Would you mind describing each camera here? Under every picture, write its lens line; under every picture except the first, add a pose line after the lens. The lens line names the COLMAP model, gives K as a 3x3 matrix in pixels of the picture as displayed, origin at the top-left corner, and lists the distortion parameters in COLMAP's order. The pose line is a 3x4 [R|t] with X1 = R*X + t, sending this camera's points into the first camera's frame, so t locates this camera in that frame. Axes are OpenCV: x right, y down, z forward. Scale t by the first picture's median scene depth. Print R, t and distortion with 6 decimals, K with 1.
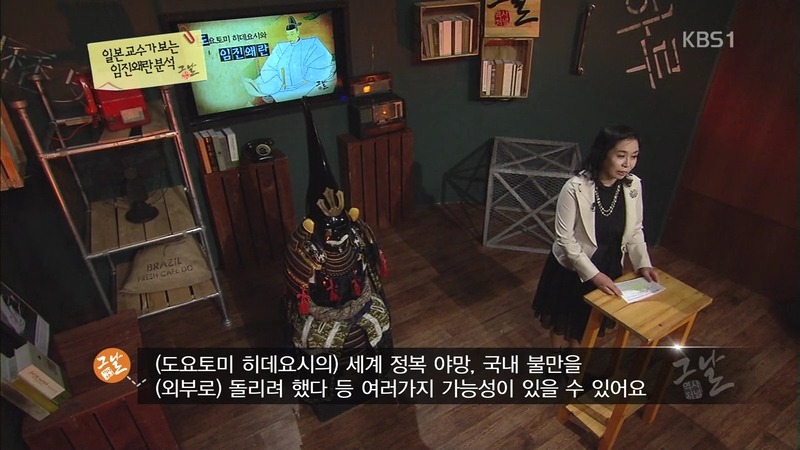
lens RADIAL K [[463.6, 0, 400.0], [0, 463.6, 225.0], [0, 0, 1]] dist [-0.076023, 0.050737]
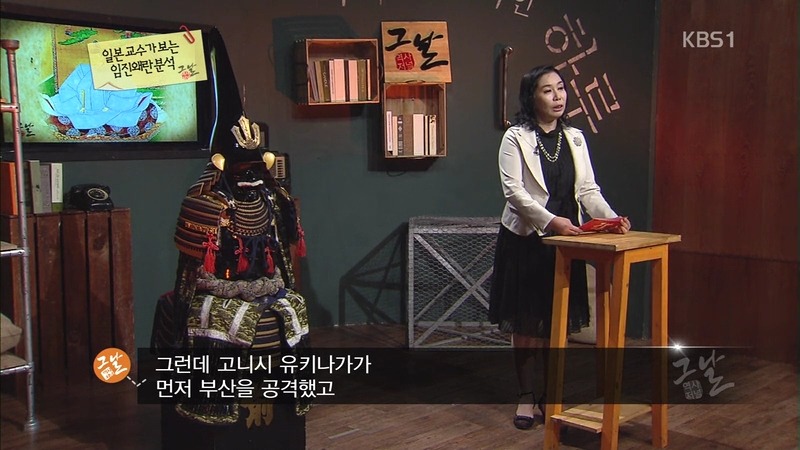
lens RADIAL K [[860.7, 0, 400.0], [0, 860.7, 225.0], [0, 0, 1]] dist [0.006434, 0.020626]
pose [[0.975854, -0.011505, 0.218120, -0.128901], [0.103105, 0.904616, -0.413569, 0.467429], [-0.192556, 0.426072, 0.883960, -0.241159]]
